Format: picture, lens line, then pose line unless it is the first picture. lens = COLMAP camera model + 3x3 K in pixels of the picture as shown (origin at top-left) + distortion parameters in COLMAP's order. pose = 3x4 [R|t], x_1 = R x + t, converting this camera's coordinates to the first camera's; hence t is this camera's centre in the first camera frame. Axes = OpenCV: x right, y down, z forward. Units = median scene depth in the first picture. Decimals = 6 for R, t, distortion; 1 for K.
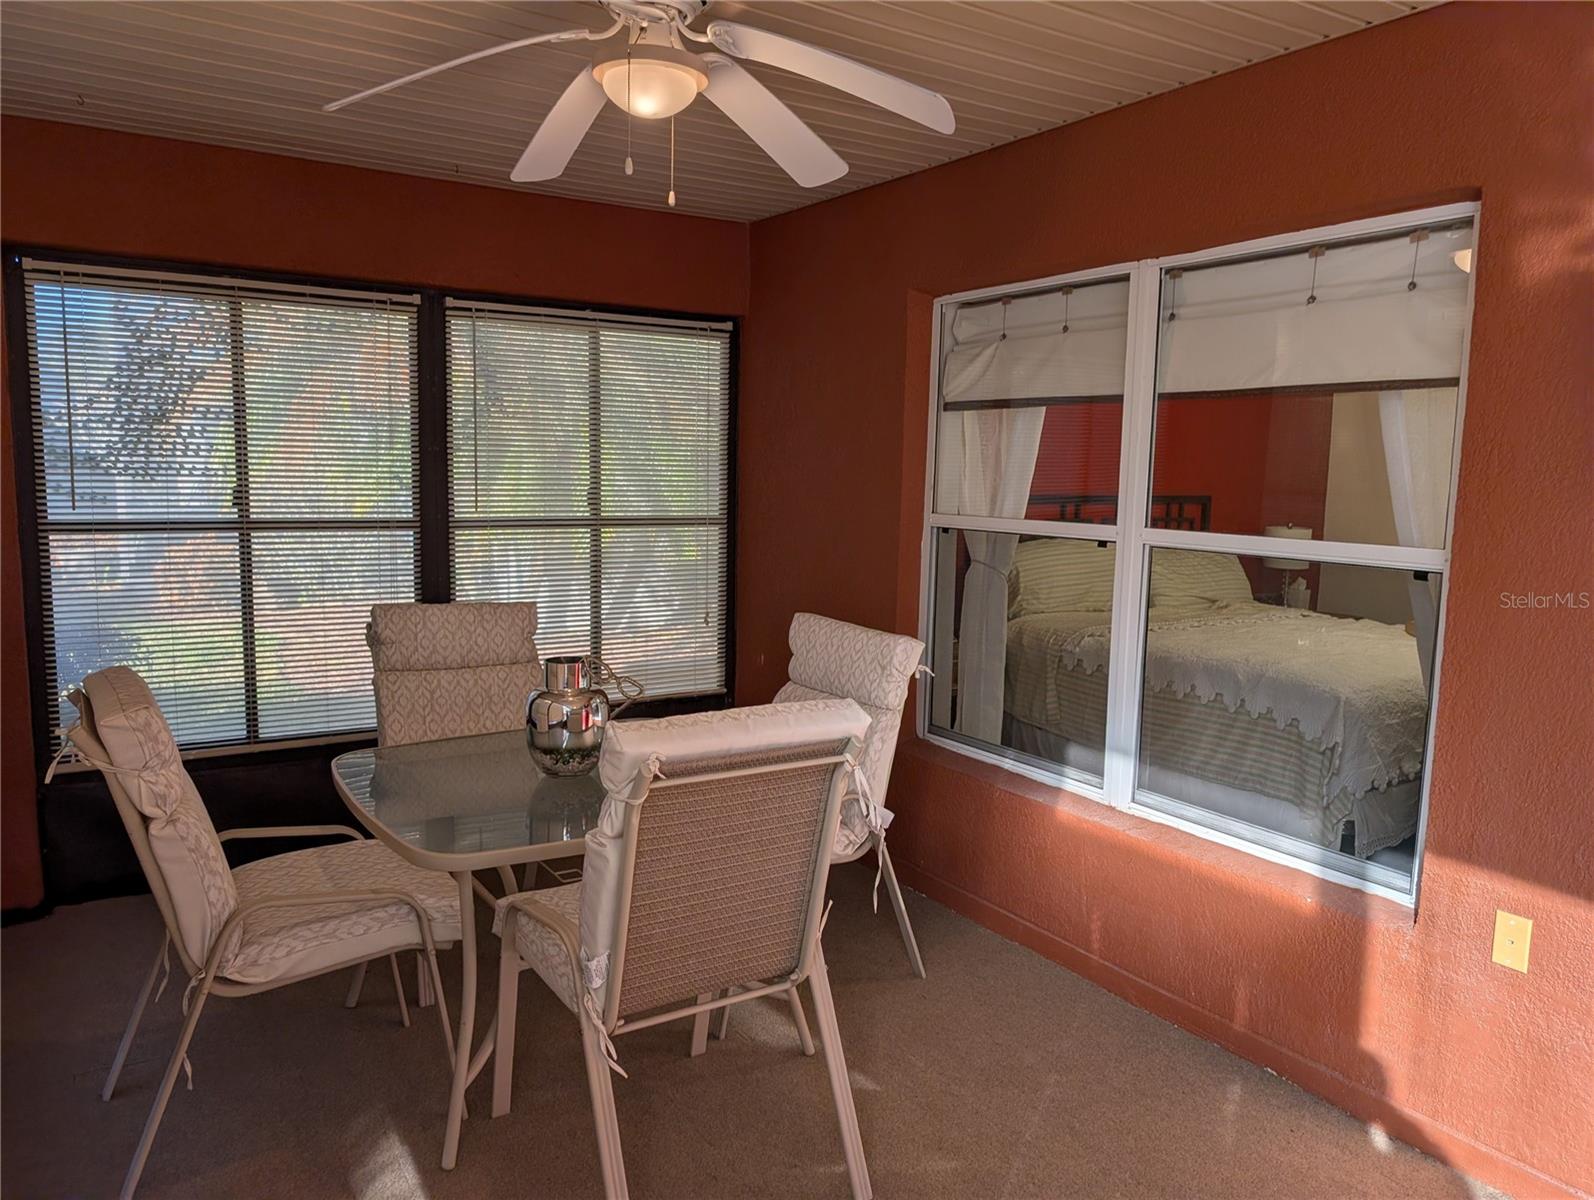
lens RADIAL K [[1147.9, 0, 793.9], [0, 1147.9, 607.8], [0, 0, 1]] dist [-0.002795, 0.000056]
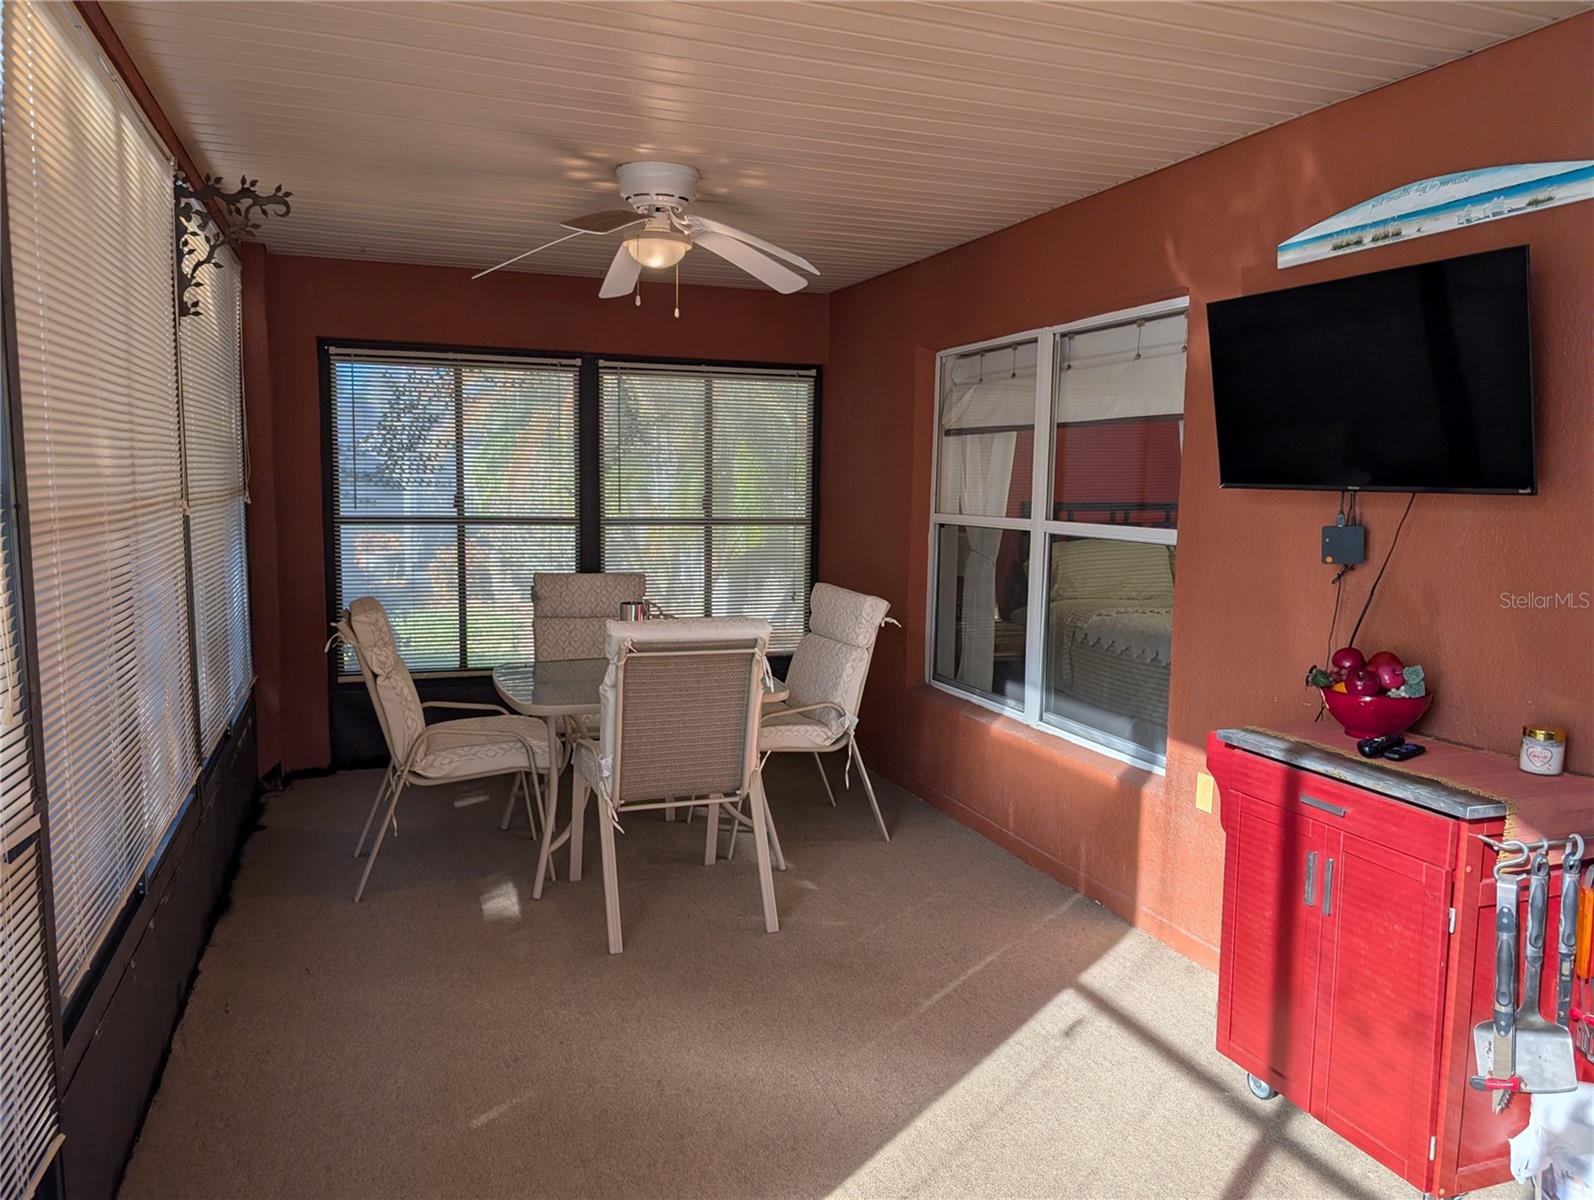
lens RADIAL K [[1147.9, 0, 793.9], [0, 1147.9, 607.8], [0, 0, 1]] dist [-0.002795, 0.000056]
pose [[0.976528, 0.018659, -0.214580, 0.288306], [-0.022189, 0.999655, -0.014050, 0.057911], [0.214244, 0.018482, 0.976605, -0.385448]]
